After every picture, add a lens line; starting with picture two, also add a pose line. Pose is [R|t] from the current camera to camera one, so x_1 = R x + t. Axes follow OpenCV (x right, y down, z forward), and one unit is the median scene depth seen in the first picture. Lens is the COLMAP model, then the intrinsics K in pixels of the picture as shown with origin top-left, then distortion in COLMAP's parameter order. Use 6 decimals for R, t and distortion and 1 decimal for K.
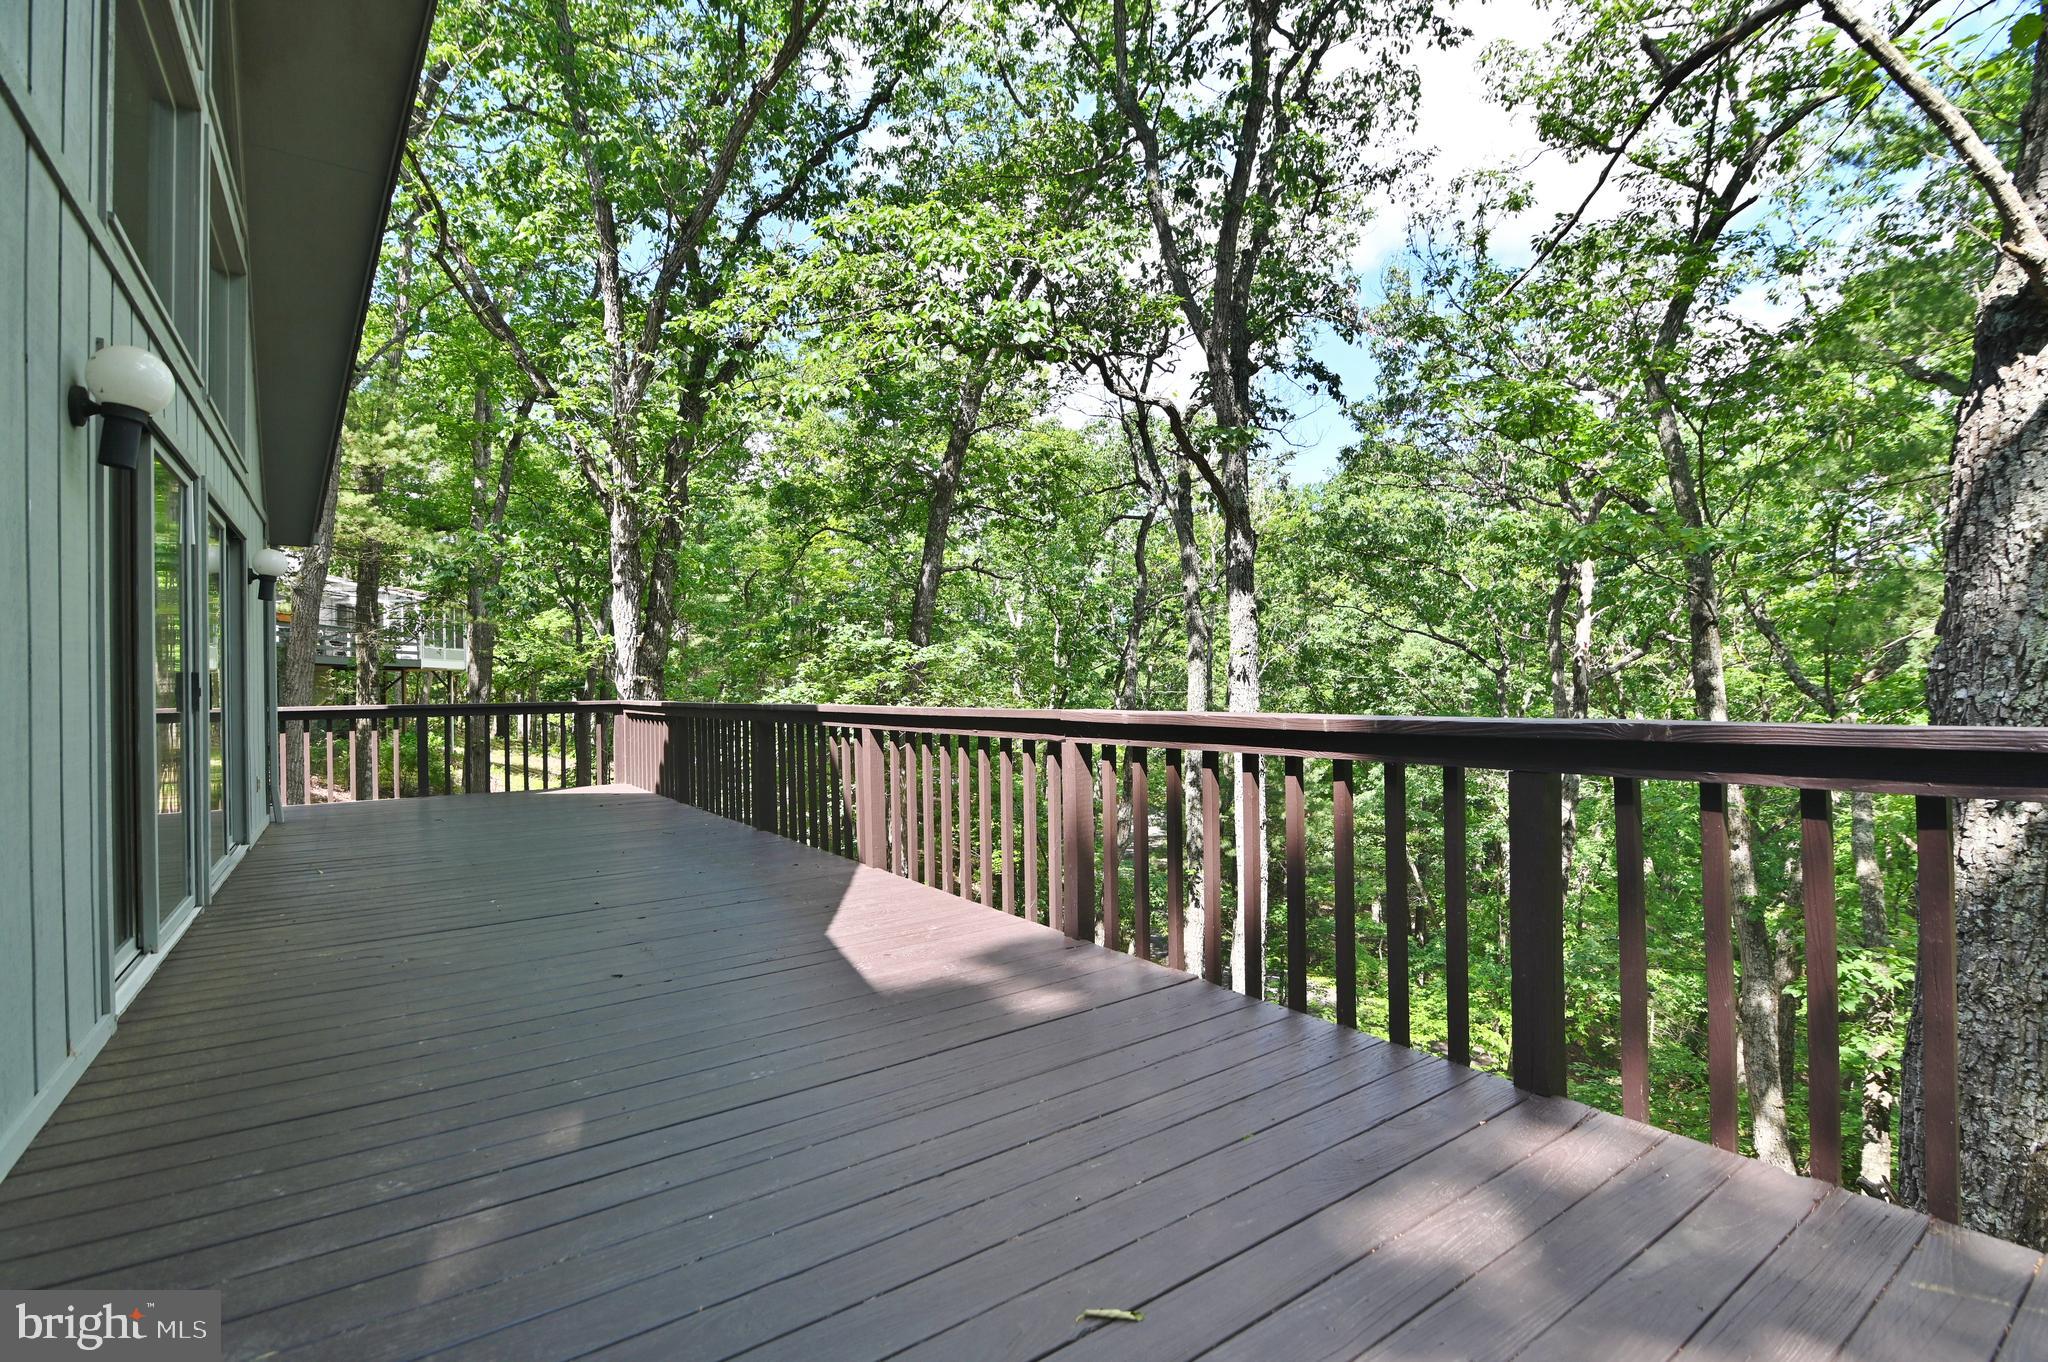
lens RADIAL K [[935.0, 0, 1026.8], [0, 935.0, 687.9], [0, 0, 1]] dist [-0.020771, 0.001911]
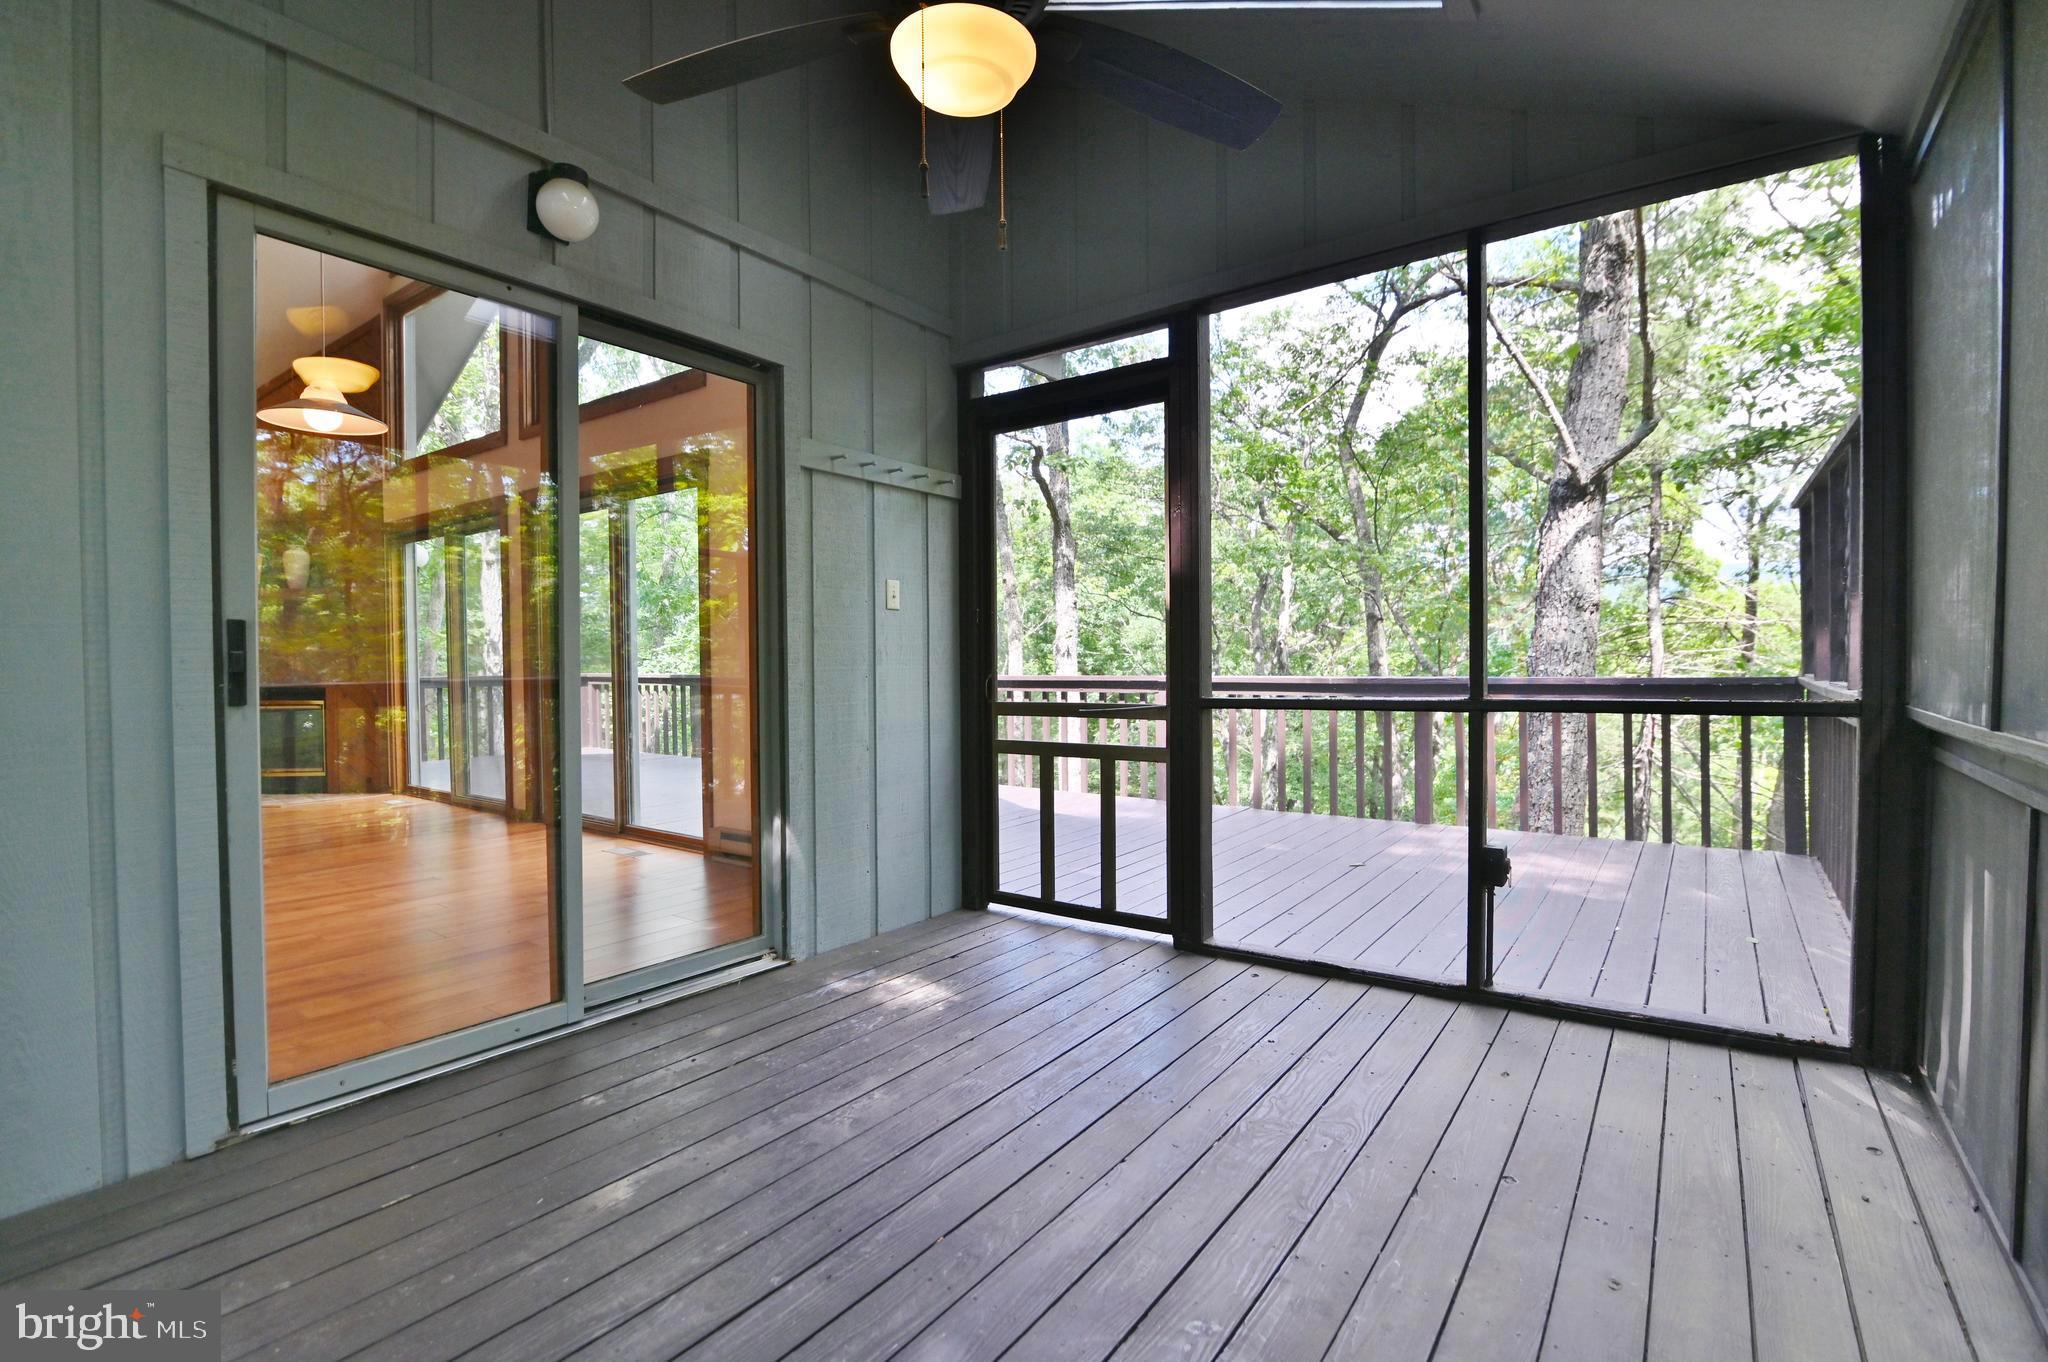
lens RADIAL K [[935.0, 0, 1029.7], [0, 935.0, 677.7], [0, 0, 1]] dist [-0.020771, 0.001911]
pose [[0.945752, -0.004602, 0.324858, -0.228342], [-0.001269, 0.999840, 0.017858, -0.002404], [-0.324888, -0.017302, 0.945594, -0.183783]]
